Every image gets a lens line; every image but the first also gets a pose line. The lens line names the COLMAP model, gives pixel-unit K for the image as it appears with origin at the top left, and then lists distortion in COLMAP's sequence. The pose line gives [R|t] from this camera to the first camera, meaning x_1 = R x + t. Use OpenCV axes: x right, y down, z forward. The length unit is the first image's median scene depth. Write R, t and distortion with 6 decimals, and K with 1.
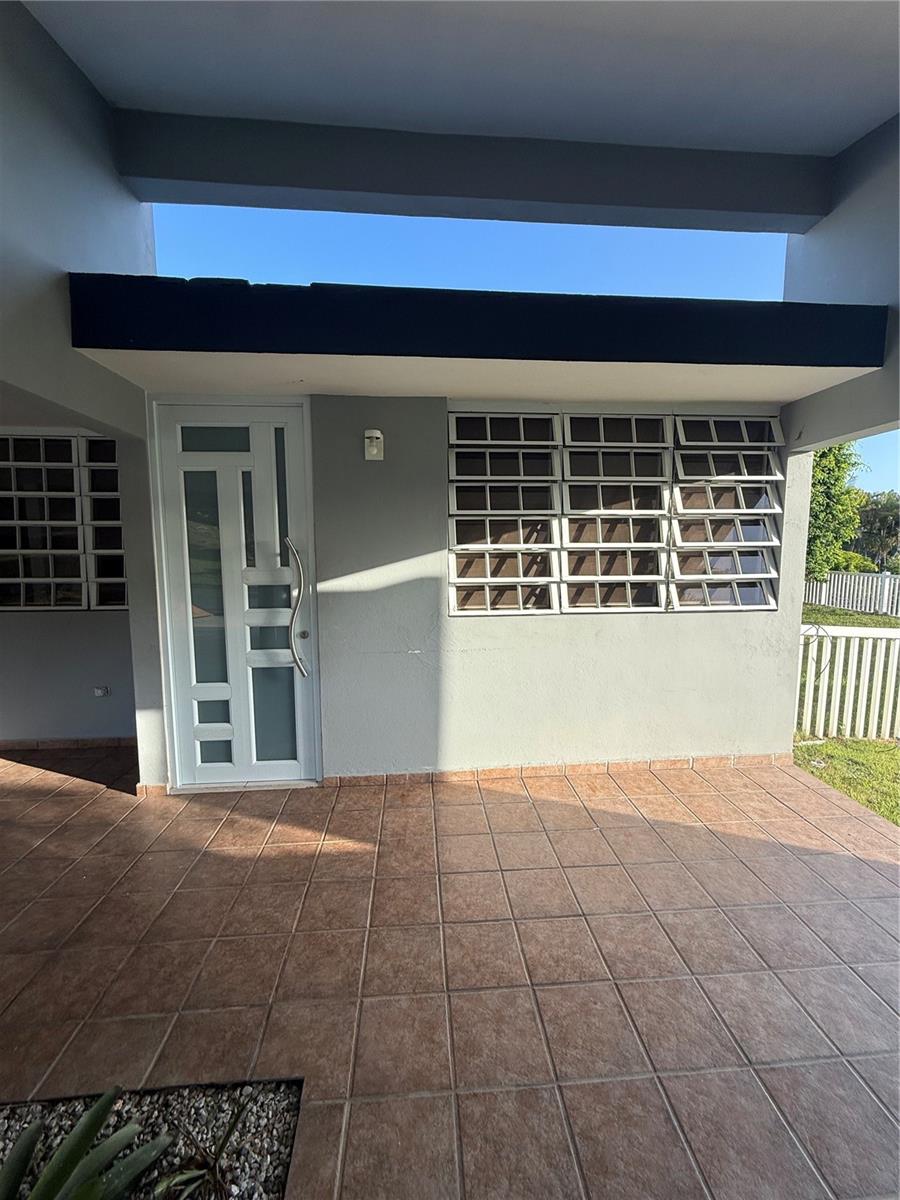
lens RADIAL K [[479.6, 0, 448.7], [0, 479.6, 607.2], [0, 0, 1]] dist [0.002379, -0.000353]
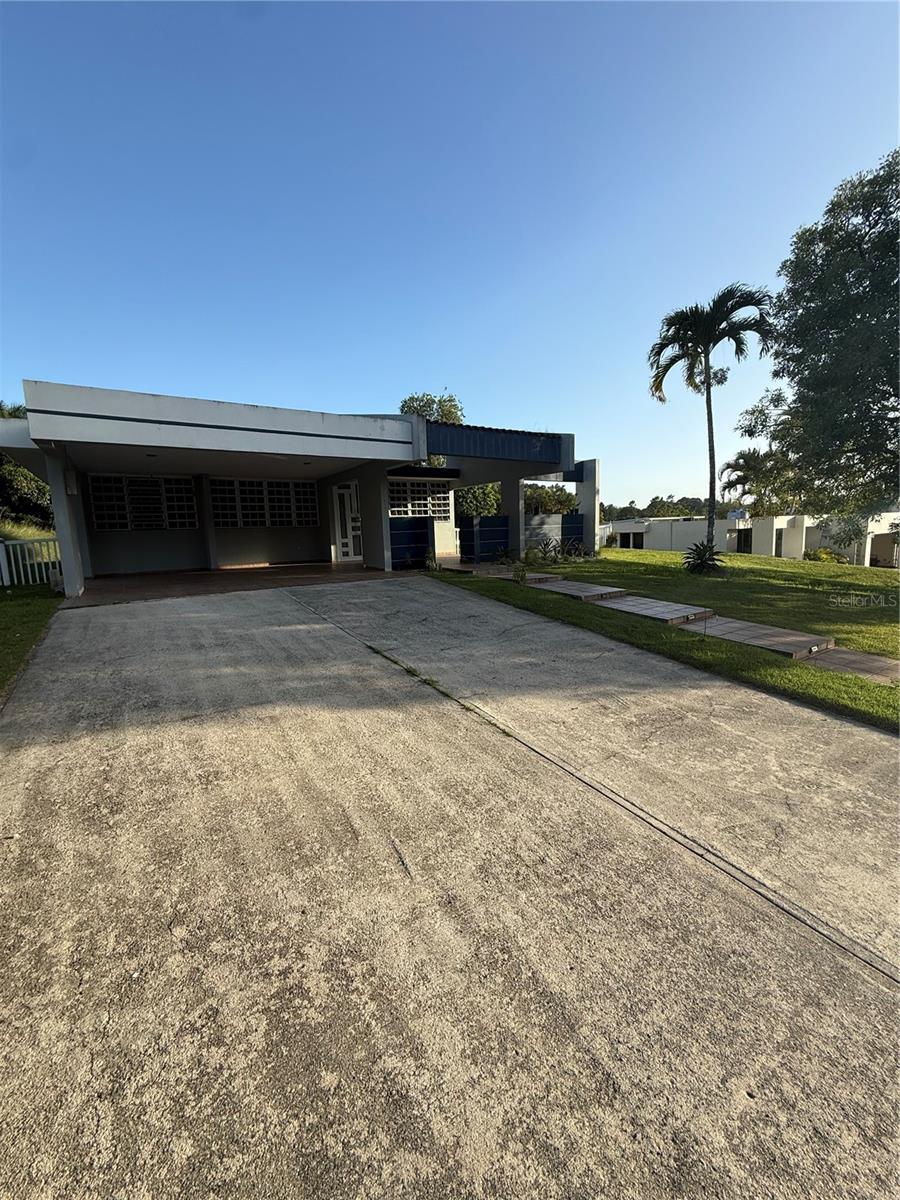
lens RADIAL K [[479.6, 0, 448.9], [0, 479.6, 600.1], [0, 0, 1]] dist [0.002379, -0.000353]
pose [[0.874990, -0.092002, 0.475319, -1.830734], [0.084408, 0.995731, 0.037348, 0.648602], [-0.476726, 0.007442, 0.879021, -3.483142]]
